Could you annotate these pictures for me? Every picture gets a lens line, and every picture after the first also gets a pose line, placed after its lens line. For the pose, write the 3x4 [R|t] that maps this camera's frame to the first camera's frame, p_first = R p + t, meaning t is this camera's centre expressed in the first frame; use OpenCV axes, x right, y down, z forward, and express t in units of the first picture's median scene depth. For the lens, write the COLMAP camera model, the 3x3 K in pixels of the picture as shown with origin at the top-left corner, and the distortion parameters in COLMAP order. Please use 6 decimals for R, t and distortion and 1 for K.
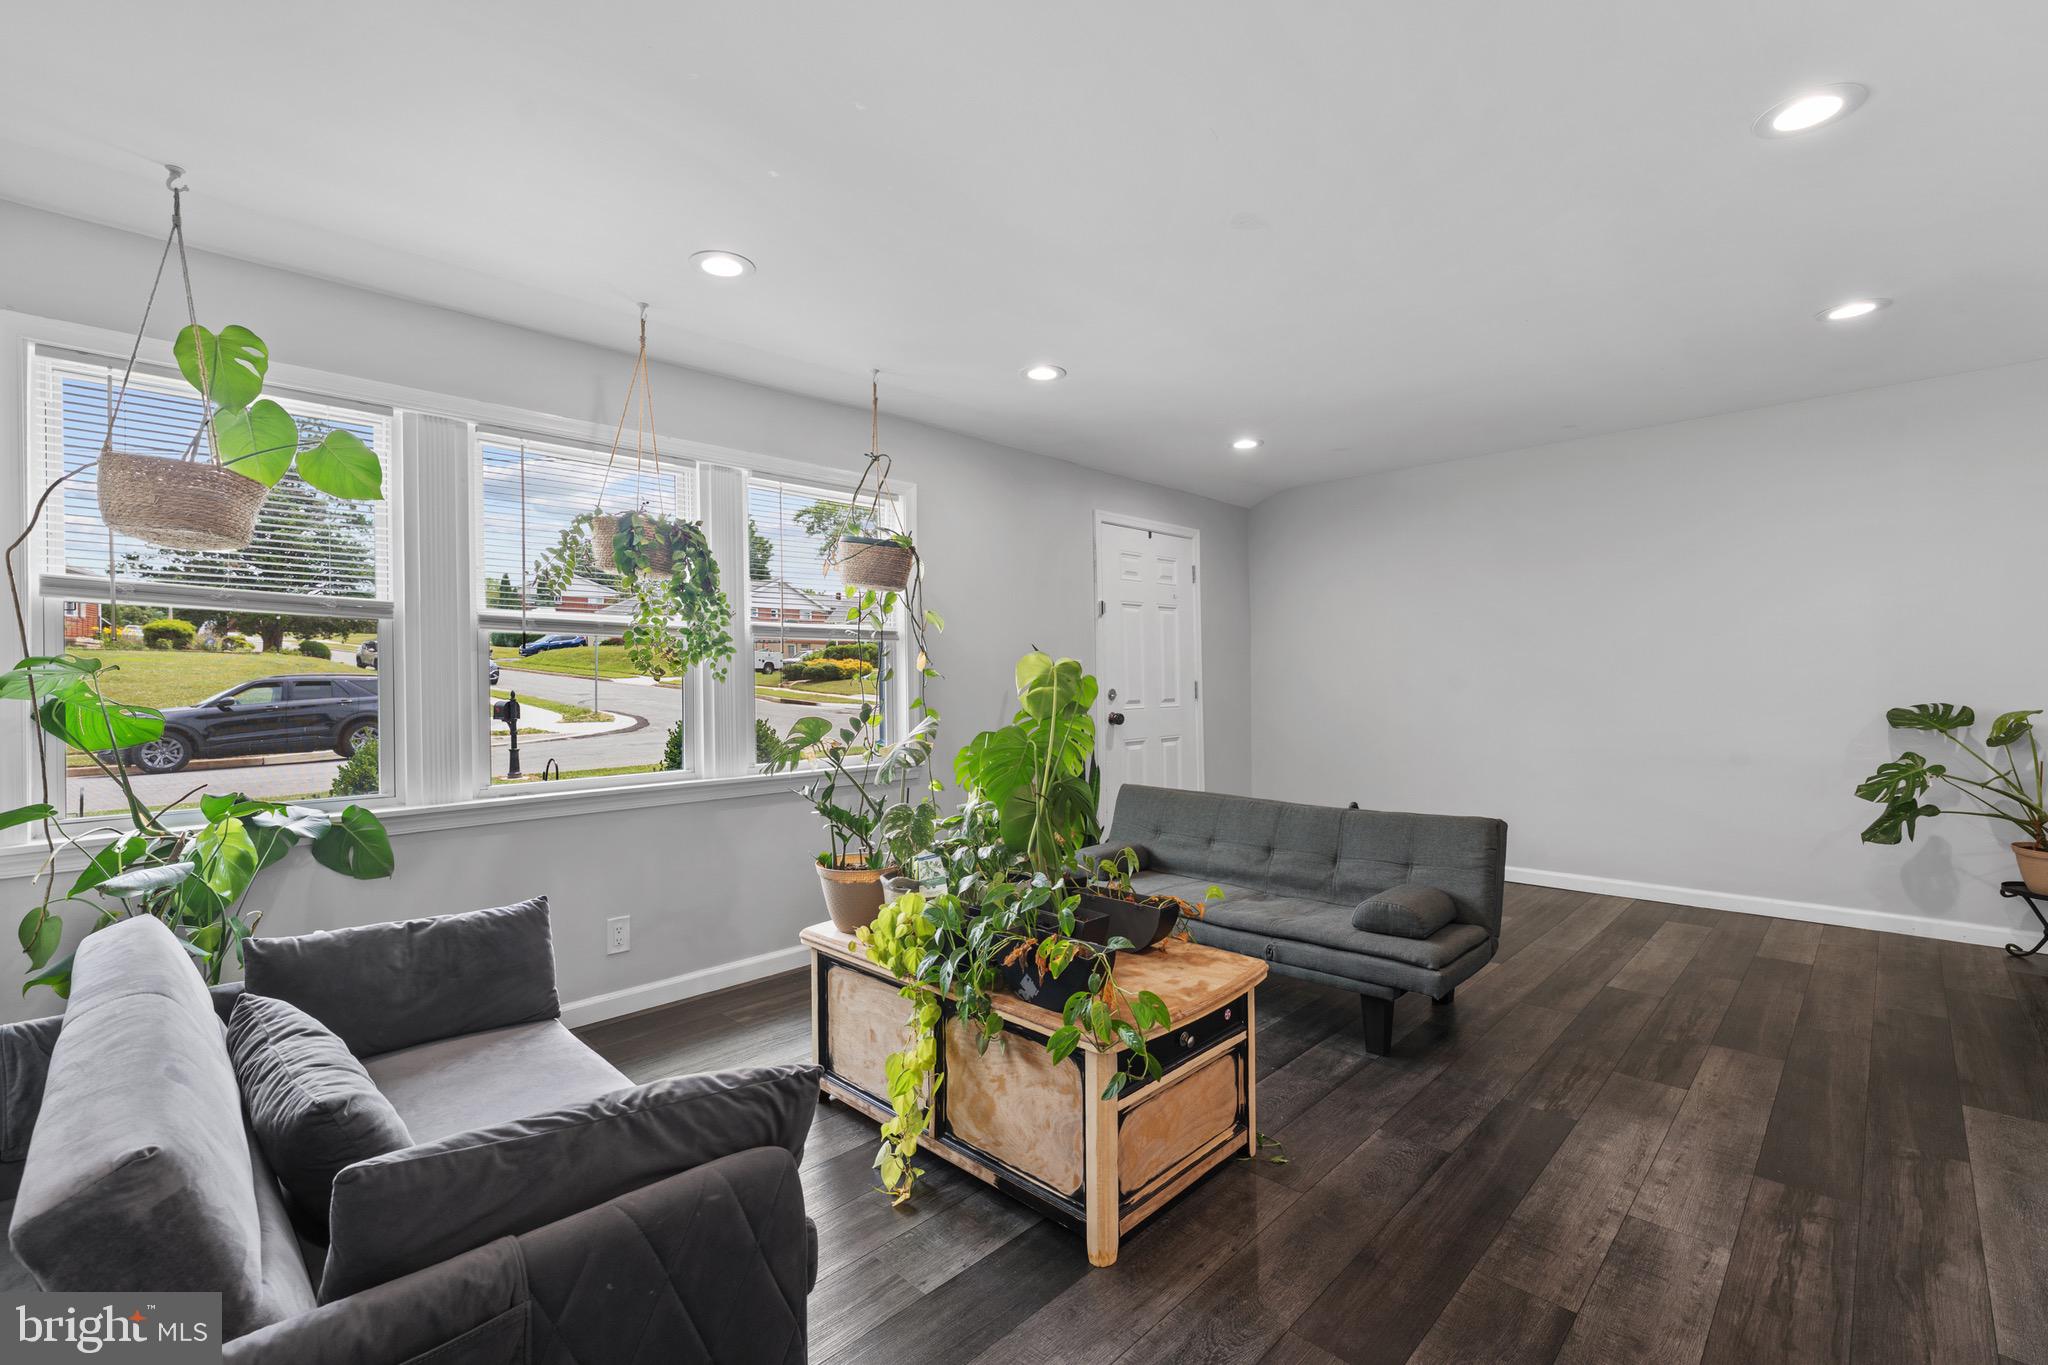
lens RADIAL K [[873.4, 0, 1022.3], [0, 873.4, 680.9], [0, 0, 1]] dist [0.000159, -0.000595]
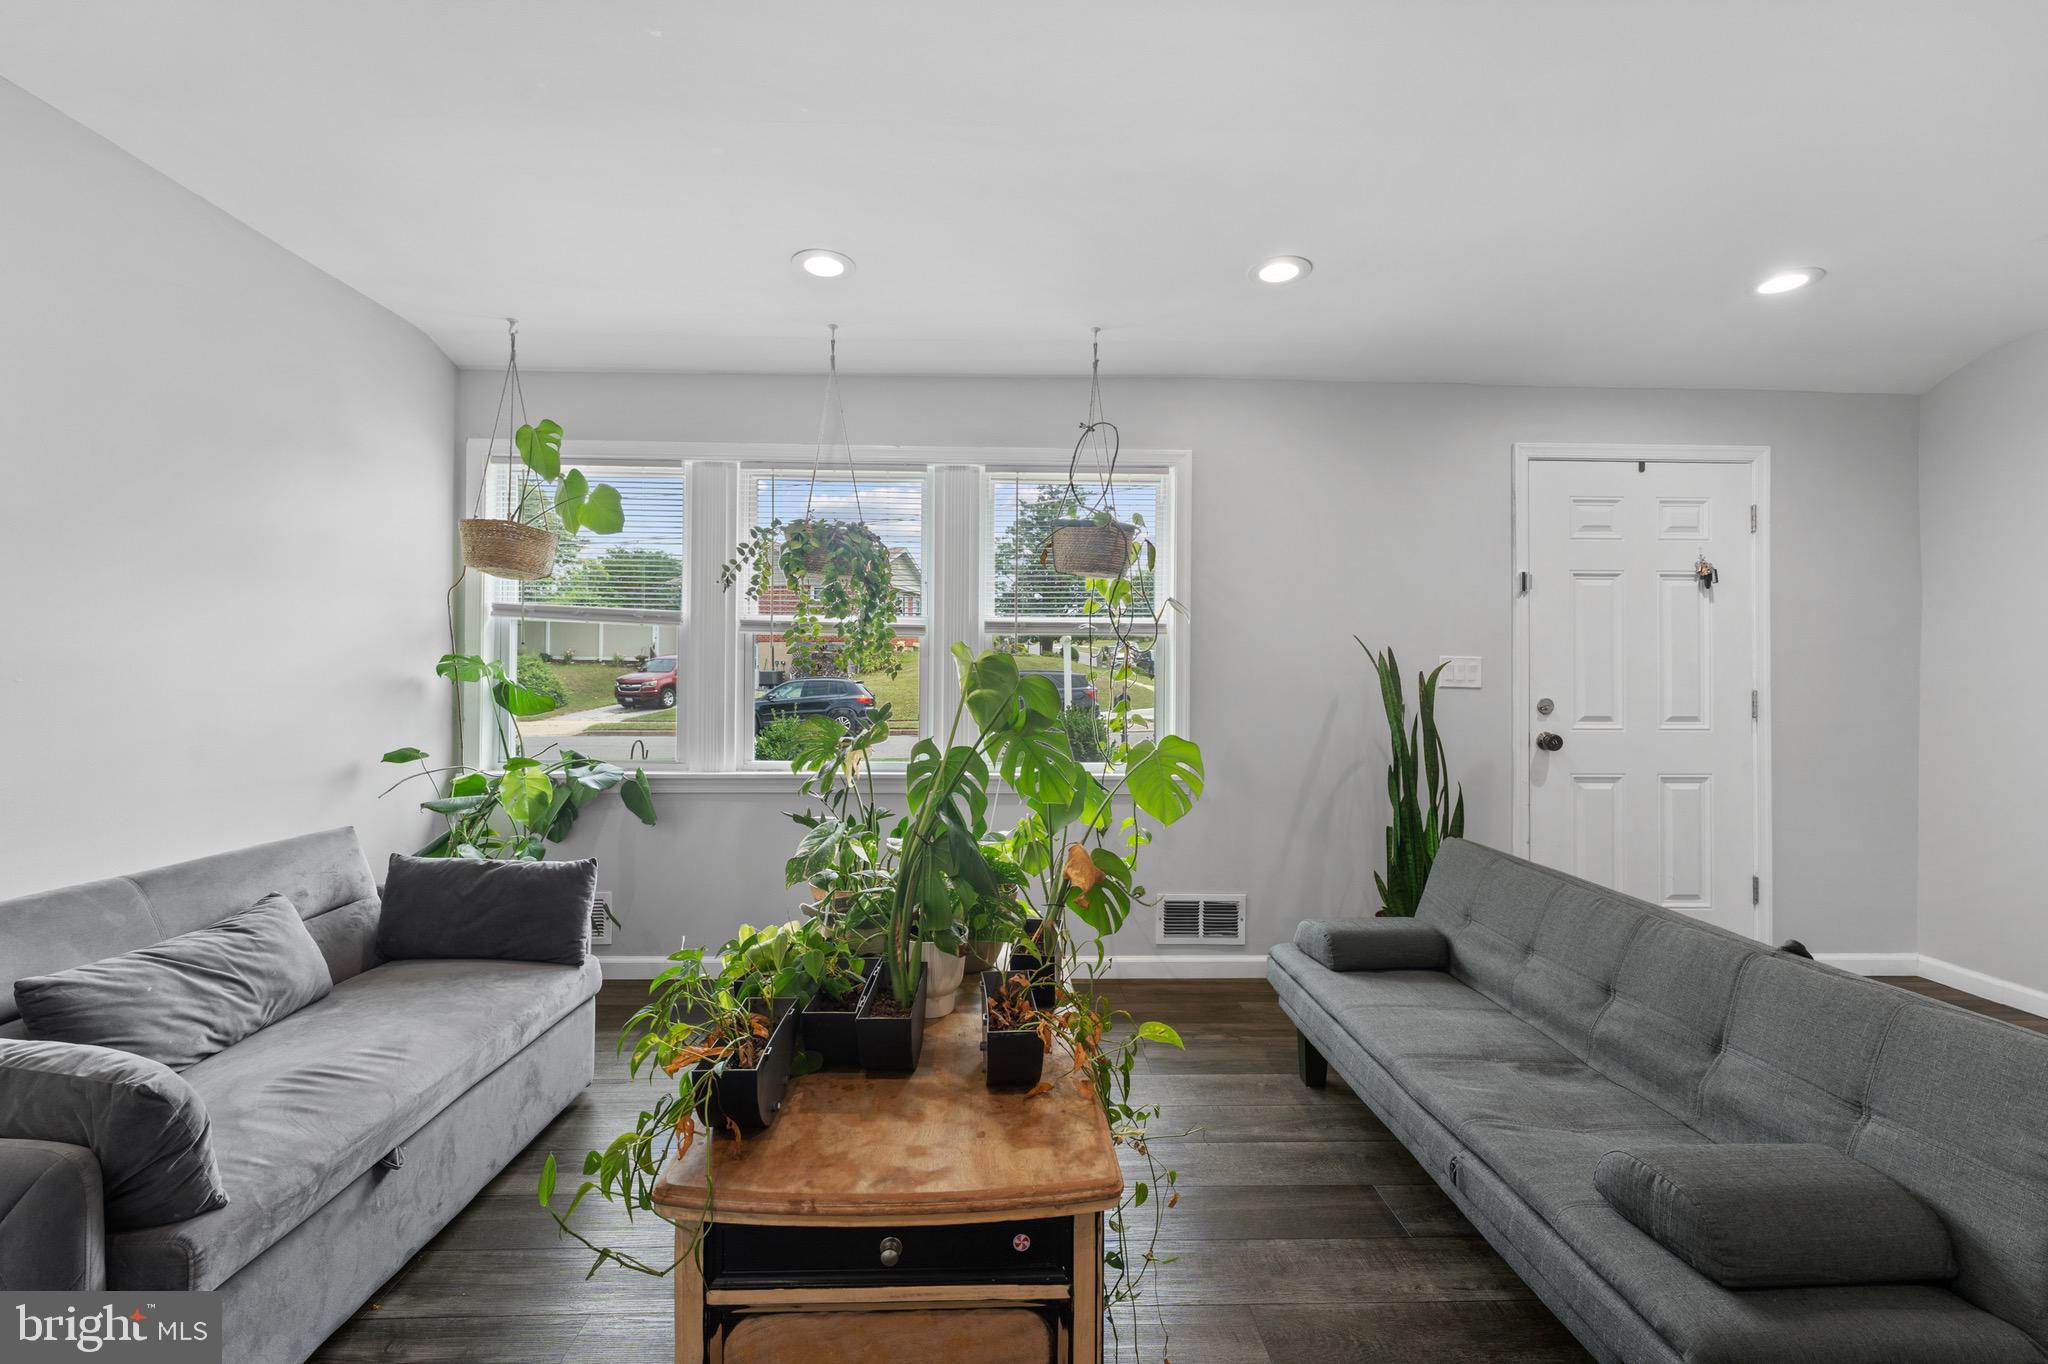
lens RADIAL K [[826.9, 0, 1027.6], [0, 826.9, 683.0], [0, 0, 1]] dist [-0.000846, -0.000482]
pose [[0.728180, 0.018115, -0.685147, 0.393405], [-0.016177, 0.999826, 0.009243, -0.004035], [0.685195, 0.004353, 0.728346, 0.374386]]
